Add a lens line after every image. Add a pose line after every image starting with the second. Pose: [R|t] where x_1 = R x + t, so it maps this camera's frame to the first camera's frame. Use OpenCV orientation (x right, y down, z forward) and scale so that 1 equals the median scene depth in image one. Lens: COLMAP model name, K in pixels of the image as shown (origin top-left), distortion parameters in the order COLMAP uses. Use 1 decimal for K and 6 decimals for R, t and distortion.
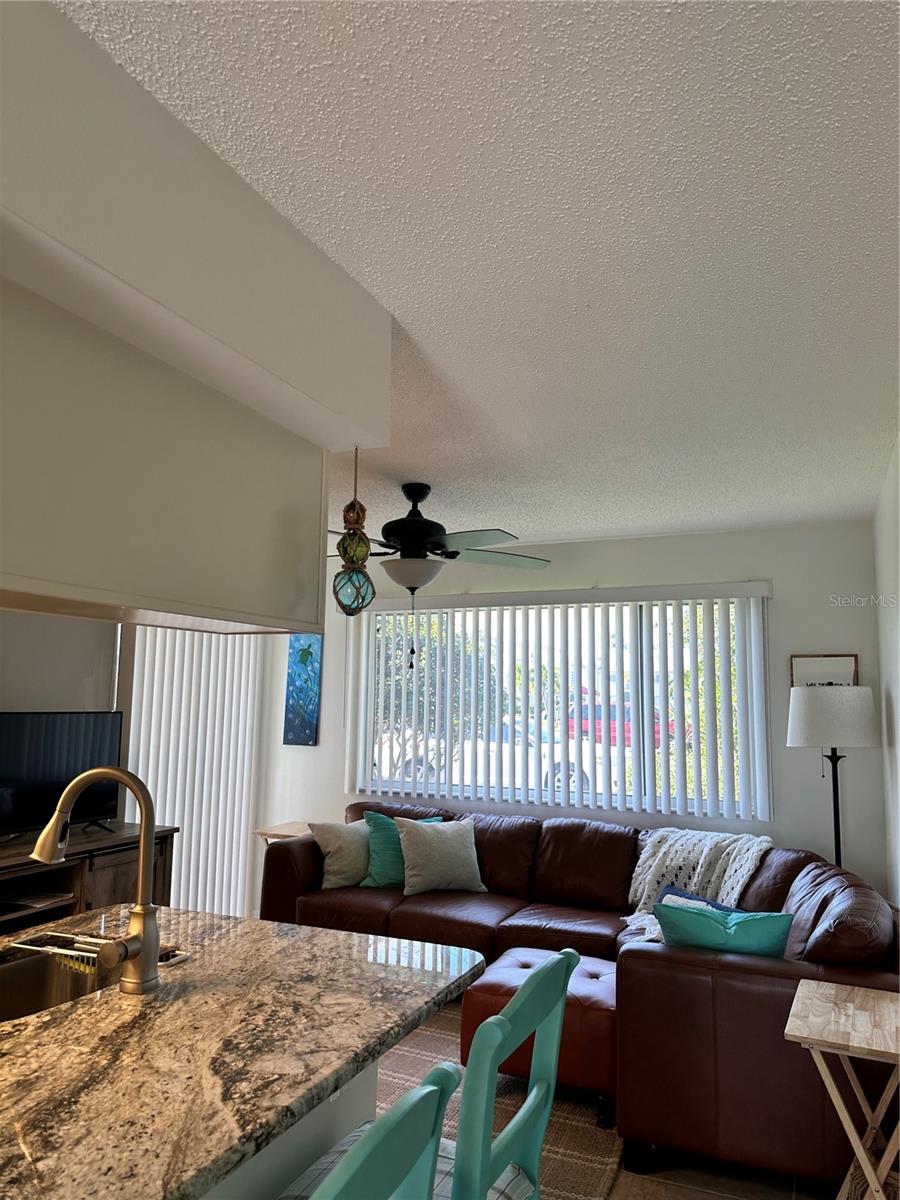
lens RADIAL K [[821.2, 0, 450.0], [0, 821.2, 600.0], [0, 0, 1]] dist [0.079165, -0.100595]
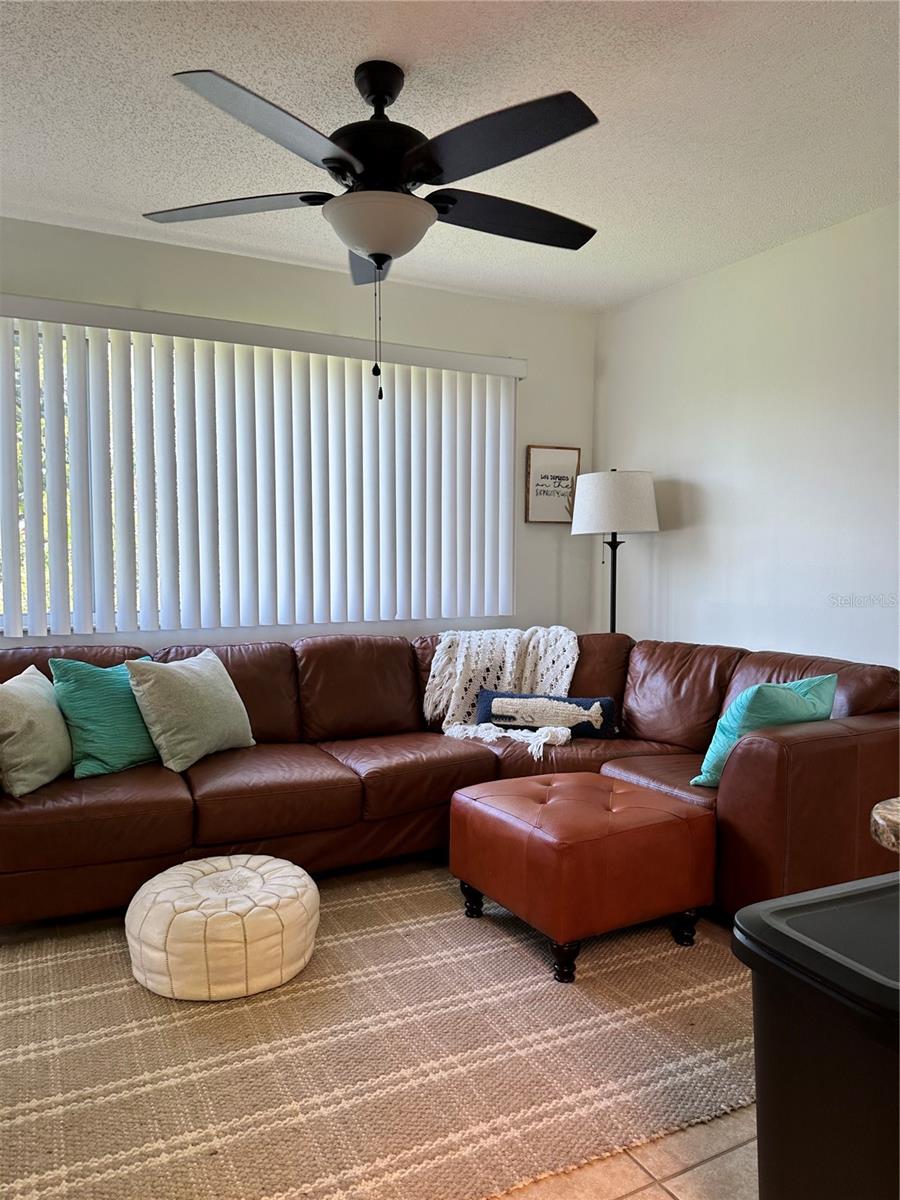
lens RADIAL K [[829.2, 0, 450.2], [0, 829.2, 624.1], [0, 0, 1]] dist [0.000051, -0.001667]
pose [[0.611504, -0.082968, 0.786880, -0.596951], [-0.091974, 0.980292, 0.174836, 0.159220], [-0.785878, -0.179285, 0.591821, 0.670500]]
